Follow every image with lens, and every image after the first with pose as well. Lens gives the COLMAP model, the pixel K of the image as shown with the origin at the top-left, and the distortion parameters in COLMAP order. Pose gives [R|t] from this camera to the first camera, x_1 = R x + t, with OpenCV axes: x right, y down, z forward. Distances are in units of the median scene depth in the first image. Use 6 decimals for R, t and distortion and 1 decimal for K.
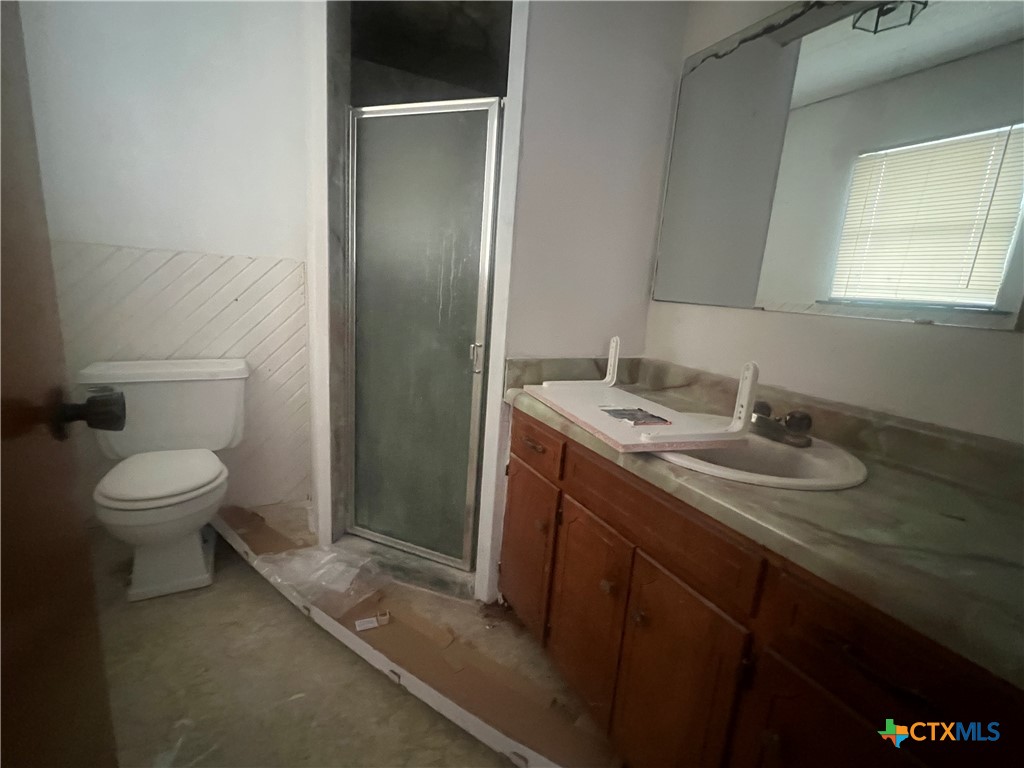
lens RADIAL K [[467.9, 0, 509.0], [0, 467.9, 383.2], [0, 0, 1]] dist [-0.003551, 0.001233]
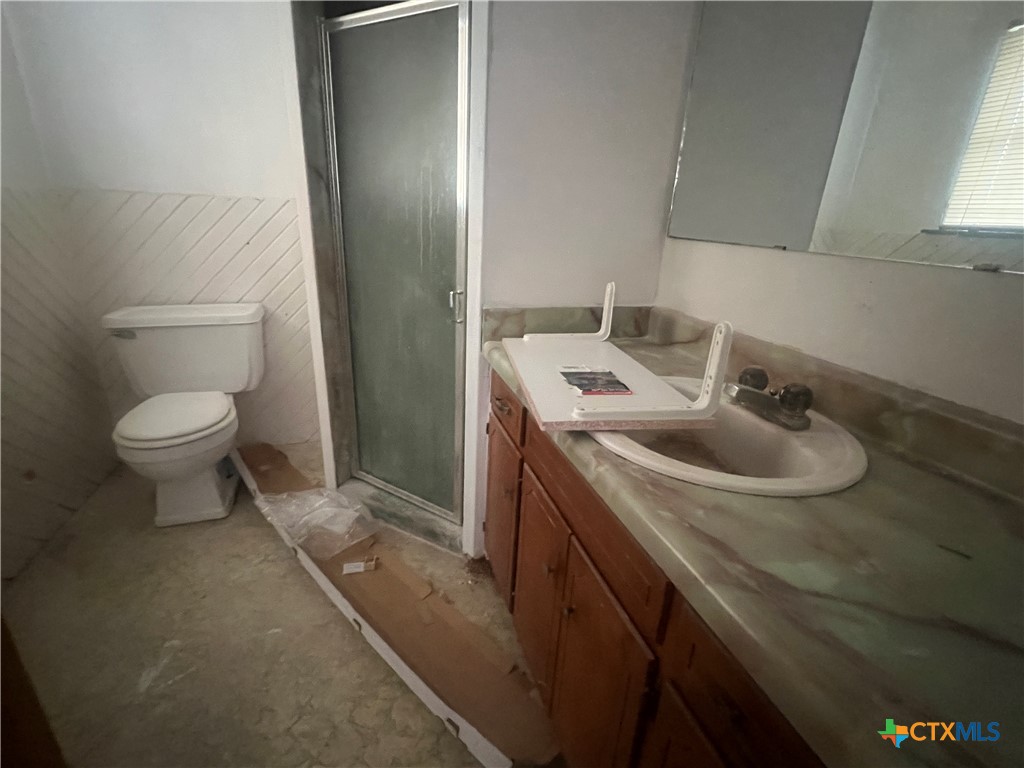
lens RADIAL K [[467.9, 0, 506.6], [0, 467.9, 384.4], [0, 0, 1]] dist [-0.003551, 0.001233]
pose [[0.985514, 0.033079, -0.166336, 0.184731], [-0.010349, 0.990695, 0.135704, -0.028173], [0.169277, -0.132017, 0.976687, 0.103725]]
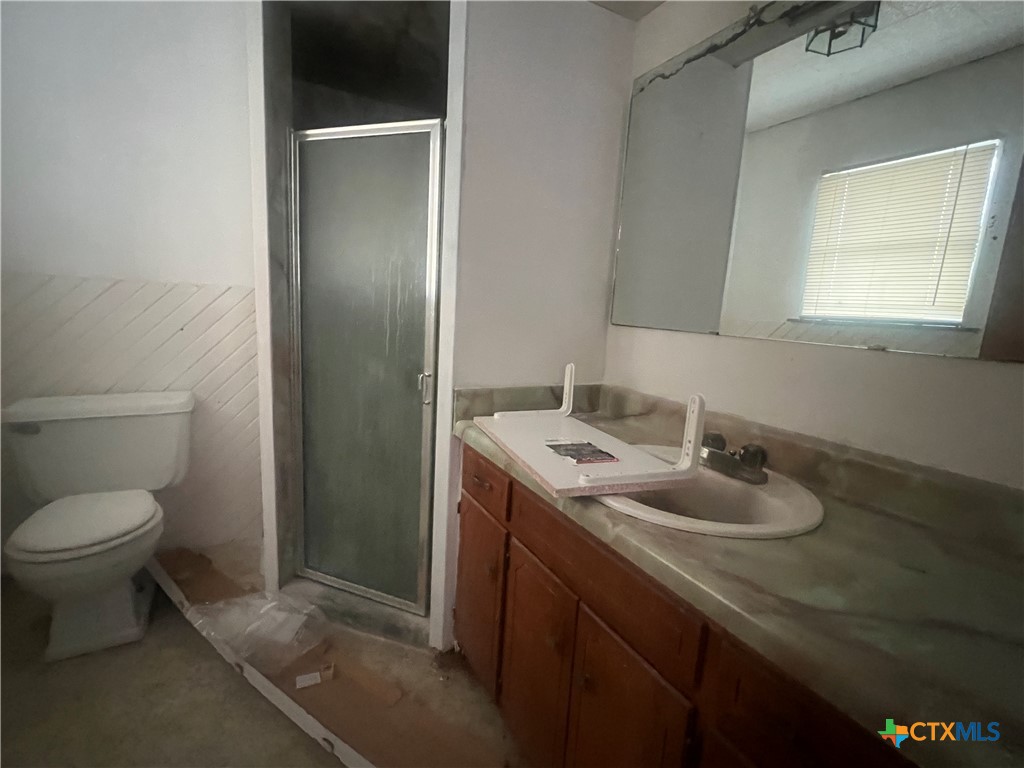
lens RADIAL K [[467.9, 0, 507.7], [0, 467.9, 383.7], [0, 0, 1]] dist [-0.003551, 0.001233]
pose [[0.999587, -0.018113, 0.022313, 0.077040], [0.018989, 0.999031, -0.039693, -0.022998], [-0.021572, 0.040101, 0.998963, 0.050759]]
